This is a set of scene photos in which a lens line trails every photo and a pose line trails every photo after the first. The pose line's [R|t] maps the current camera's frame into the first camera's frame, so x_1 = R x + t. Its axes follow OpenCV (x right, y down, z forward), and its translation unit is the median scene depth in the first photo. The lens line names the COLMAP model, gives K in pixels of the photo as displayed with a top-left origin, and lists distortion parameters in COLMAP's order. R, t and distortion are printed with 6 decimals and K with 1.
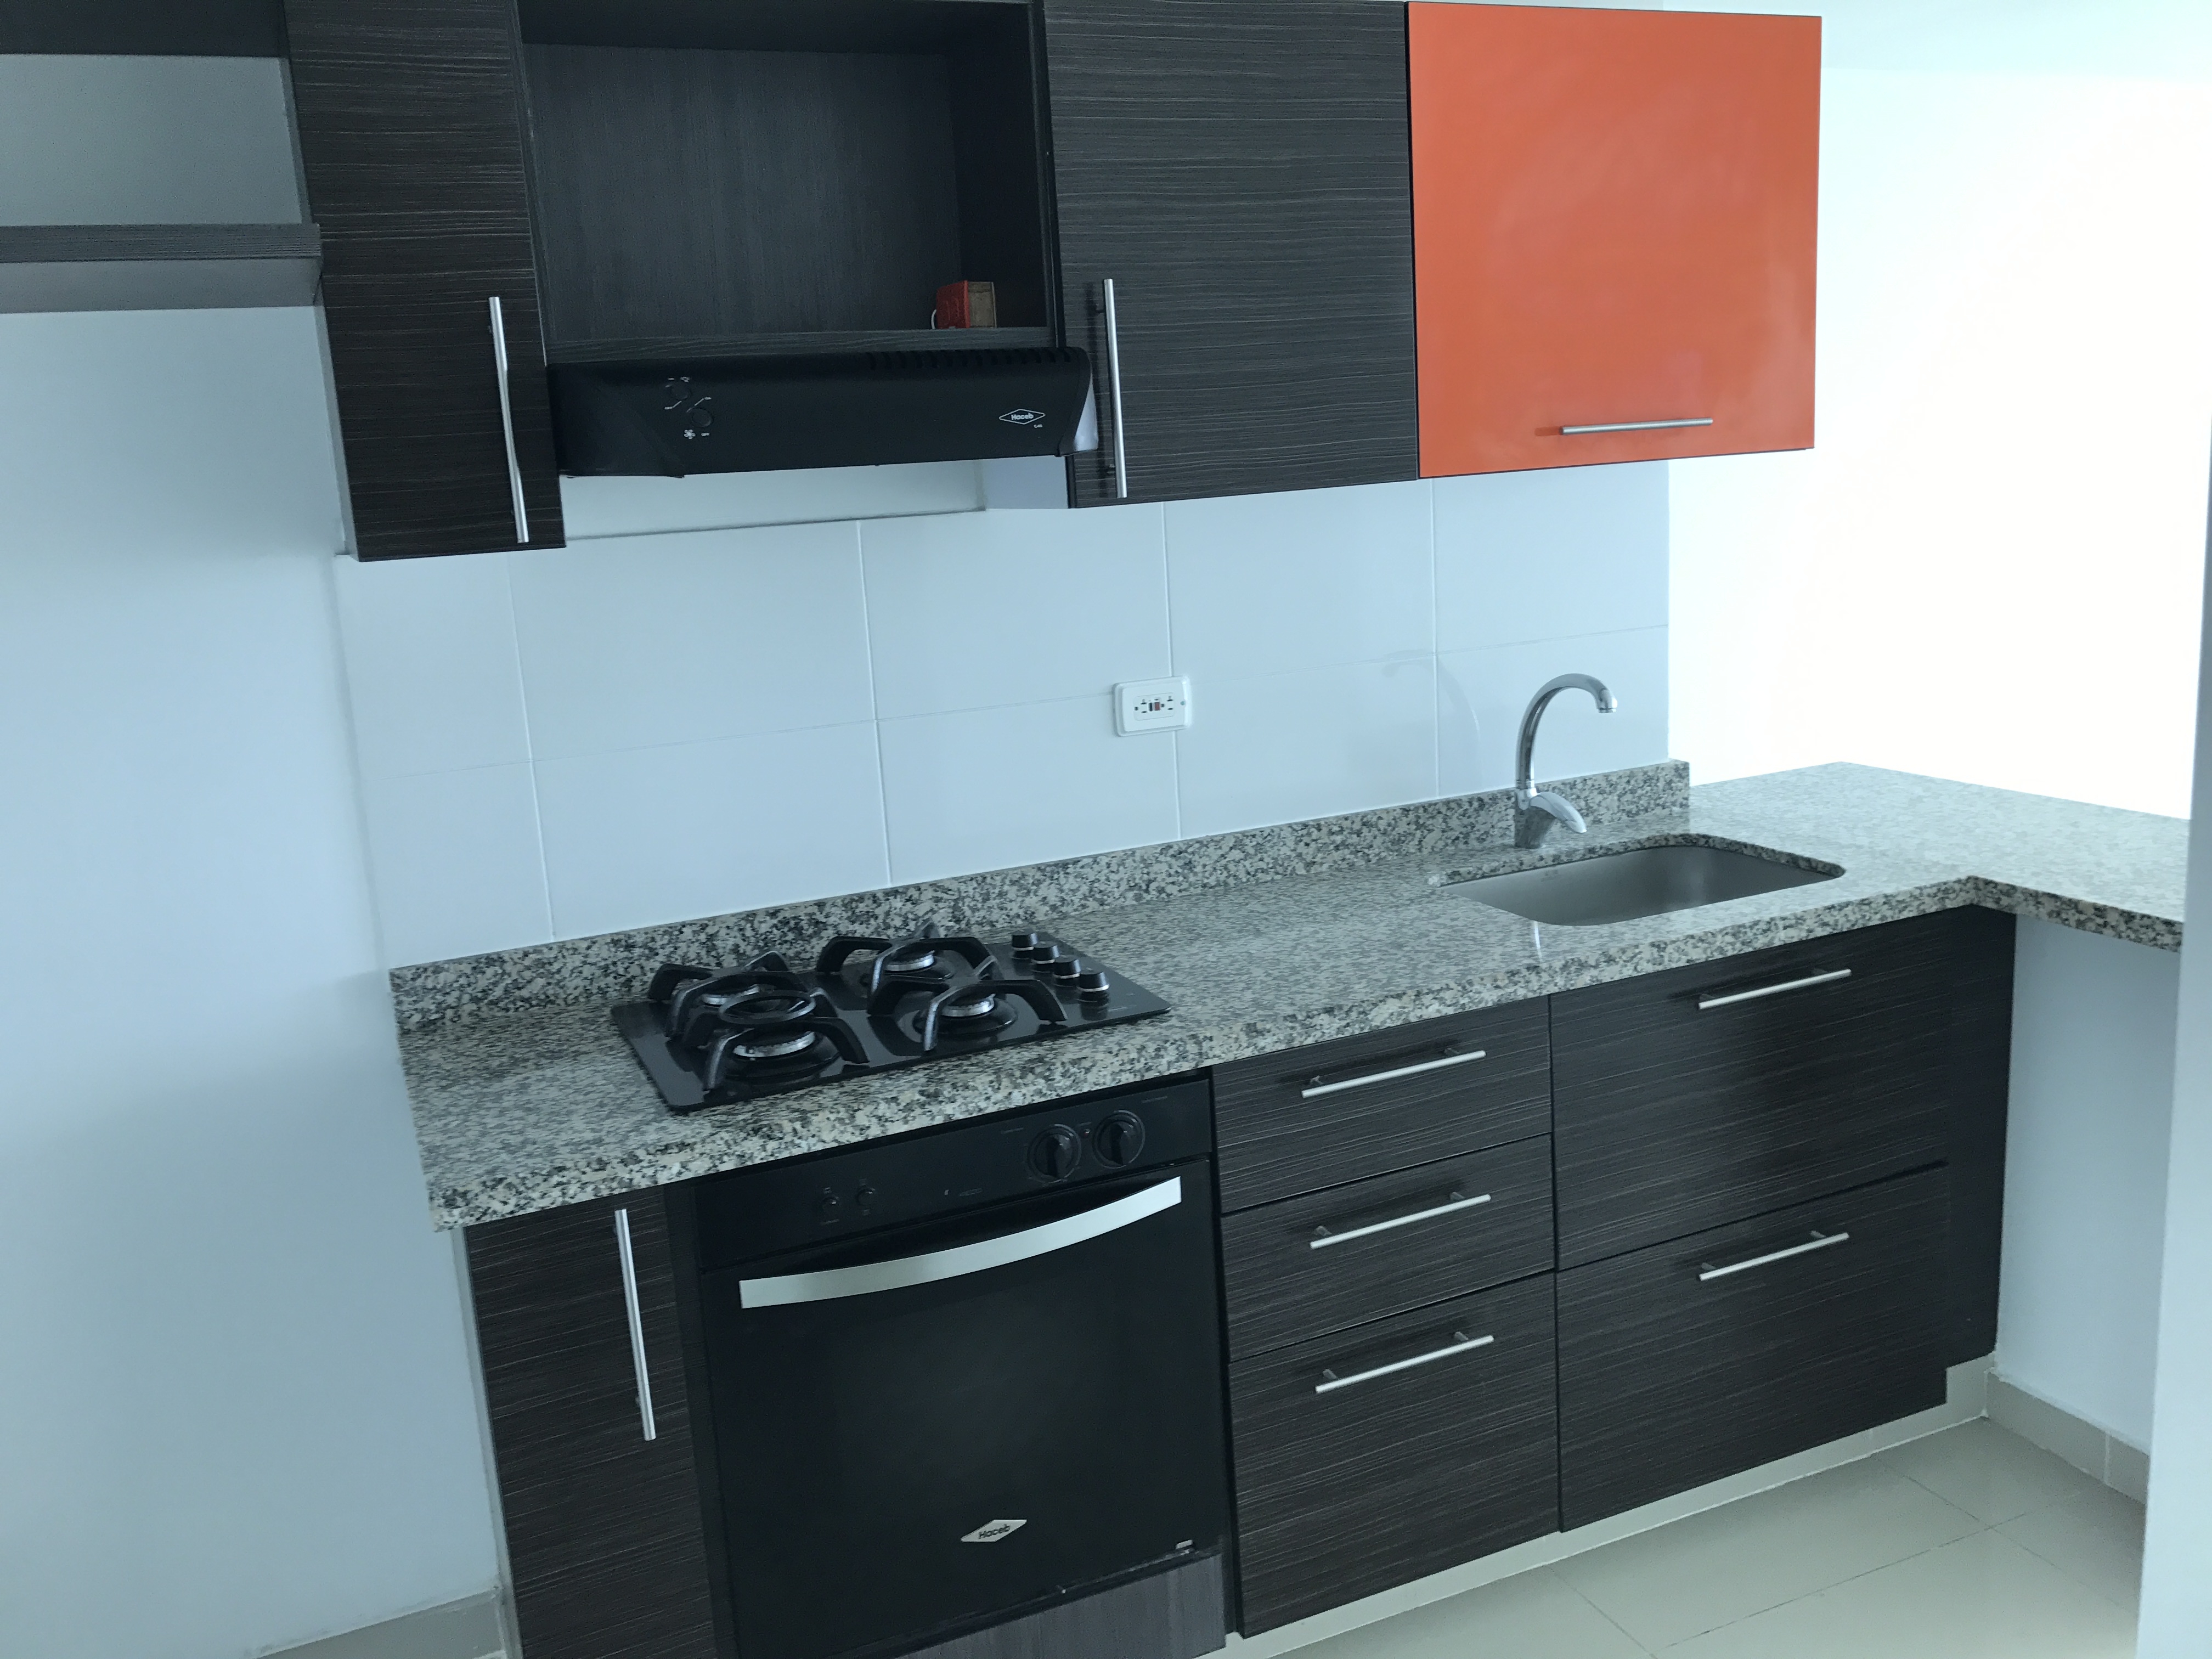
lens RADIAL K [[1815.4, 0, 1071.3], [0, 1815.4, 790.1], [0, 0, 1]] dist [0.224675, -0.620004]
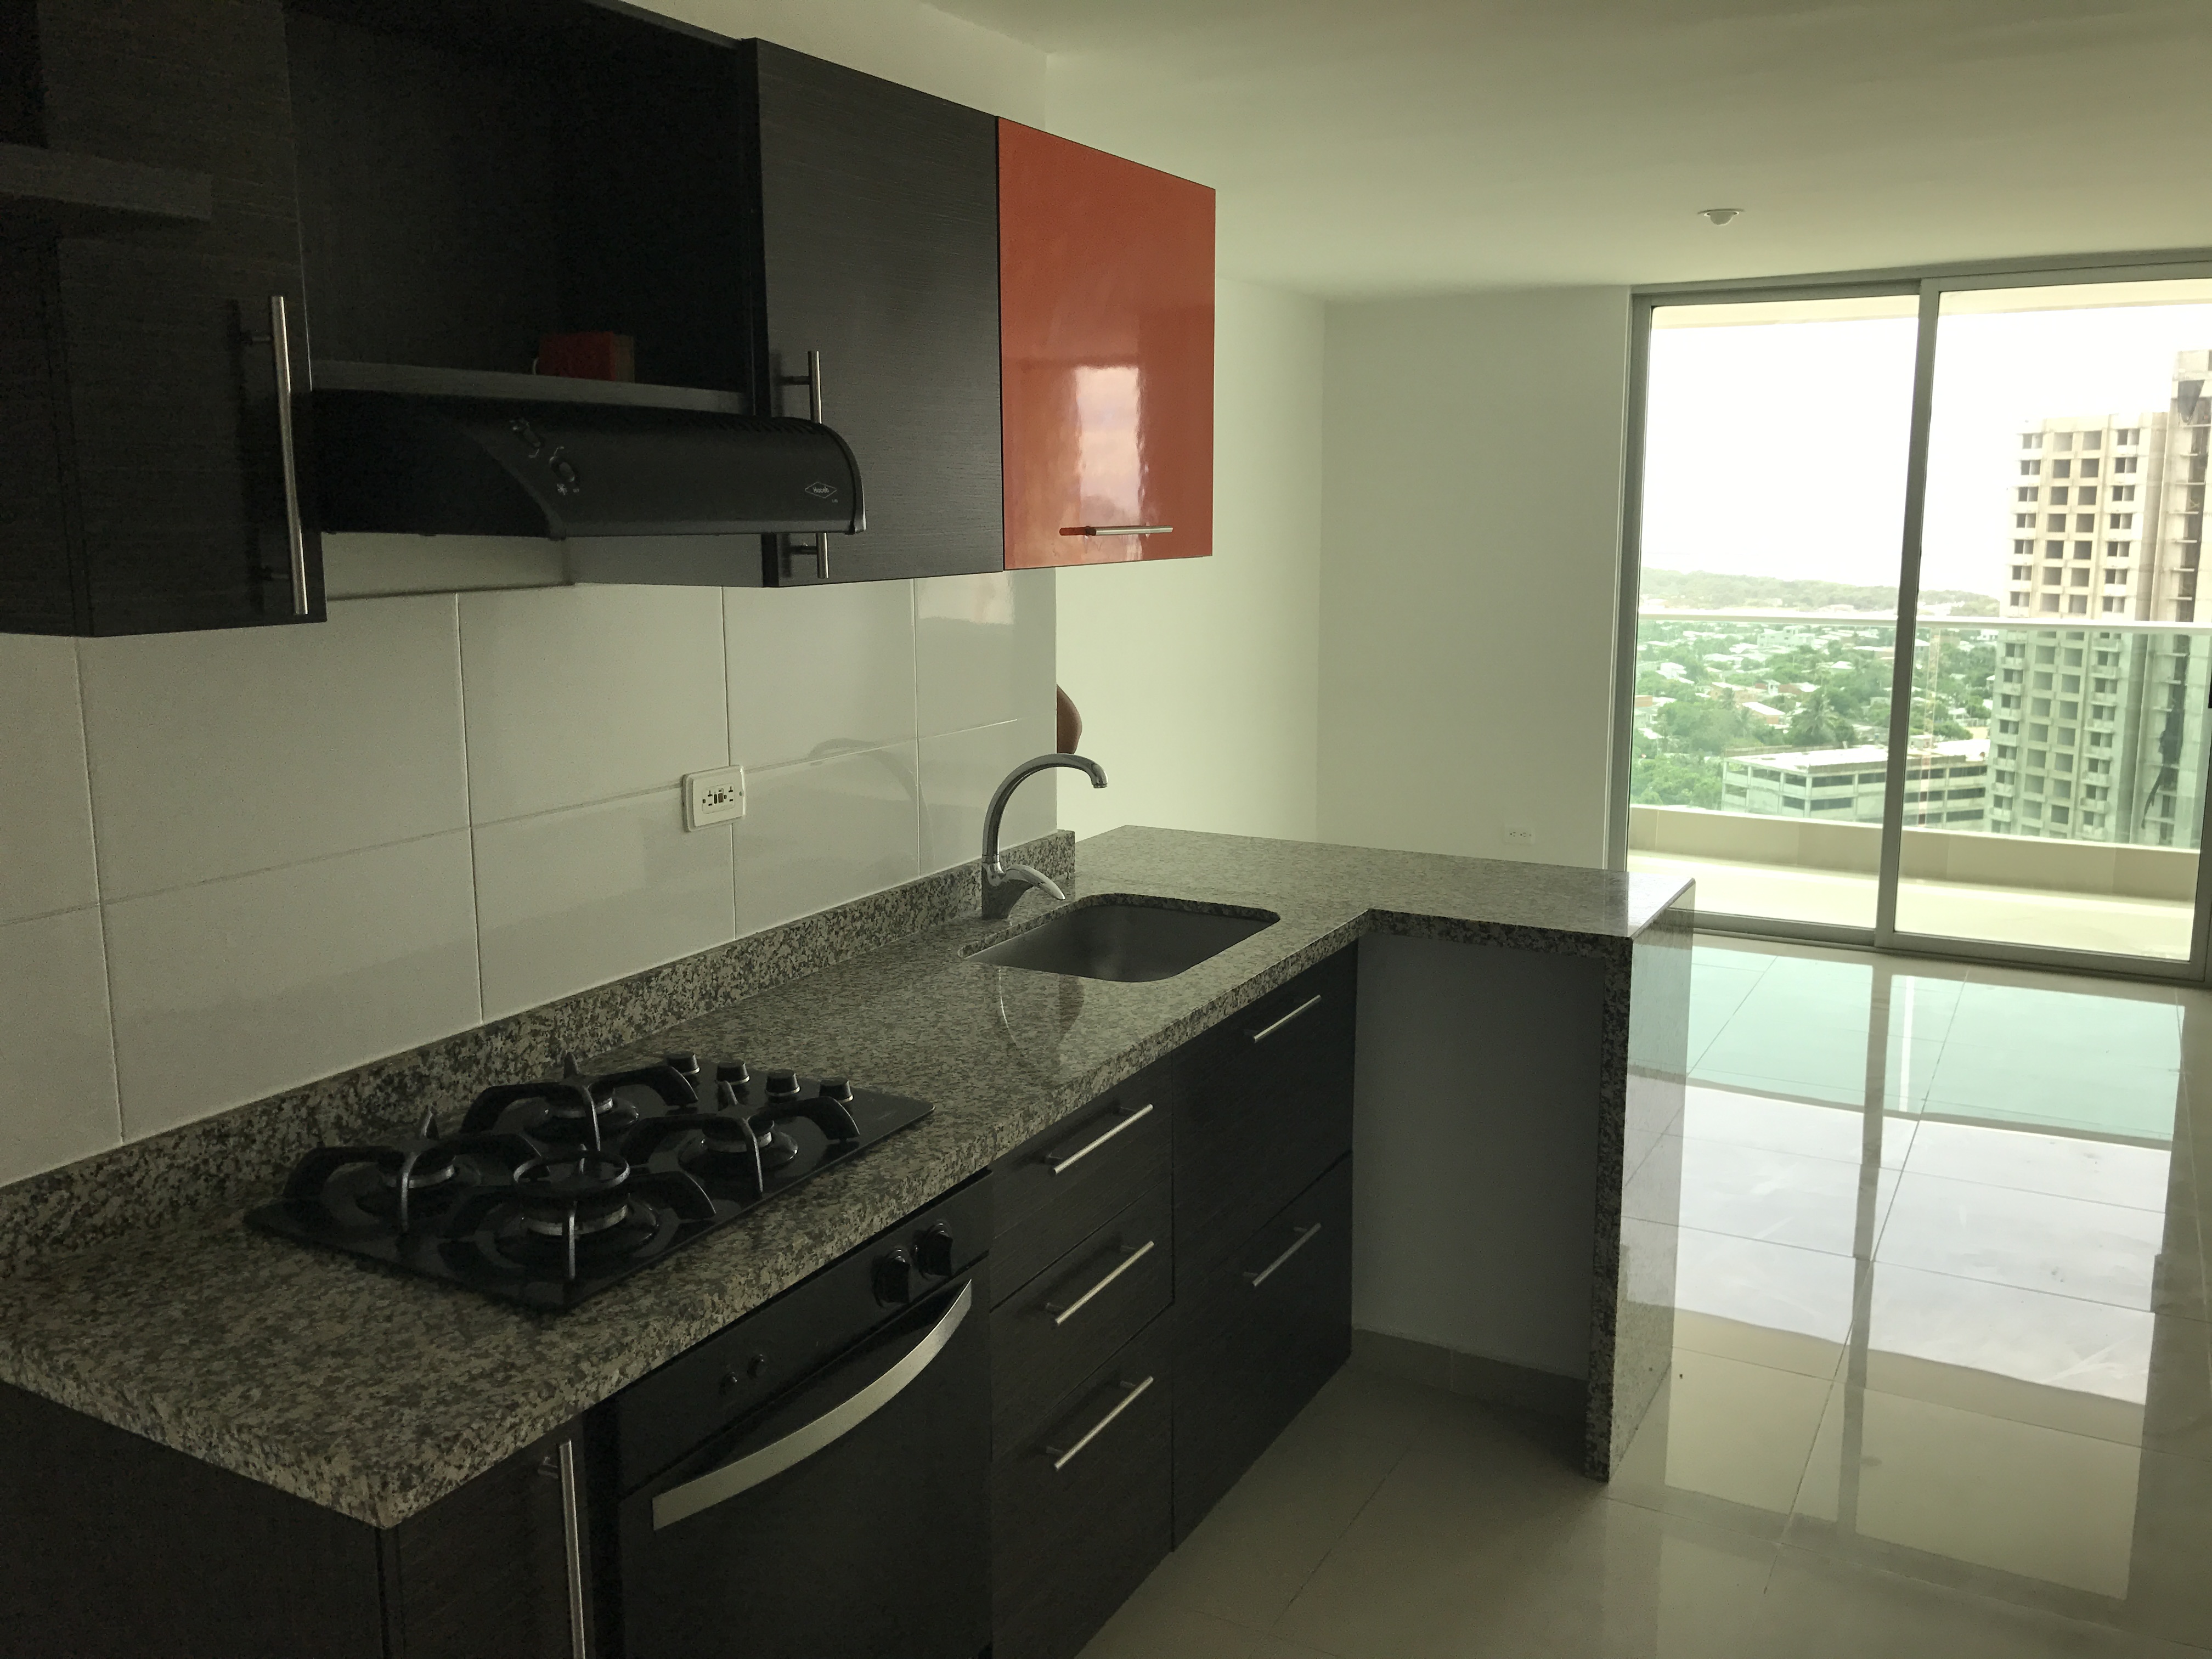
lens RADIAL K [[1813.4, 0, 1109.0], [0, 1813.4, 764.4], [0, 0, 1]] dist [0.005077, -0.002187]
pose [[0.782408, -0.030154, 0.622035, -0.416804], [0.068245, 0.996963, -0.037511, -0.016295], [-0.619015, 0.071800, 0.782090, 0.165418]]
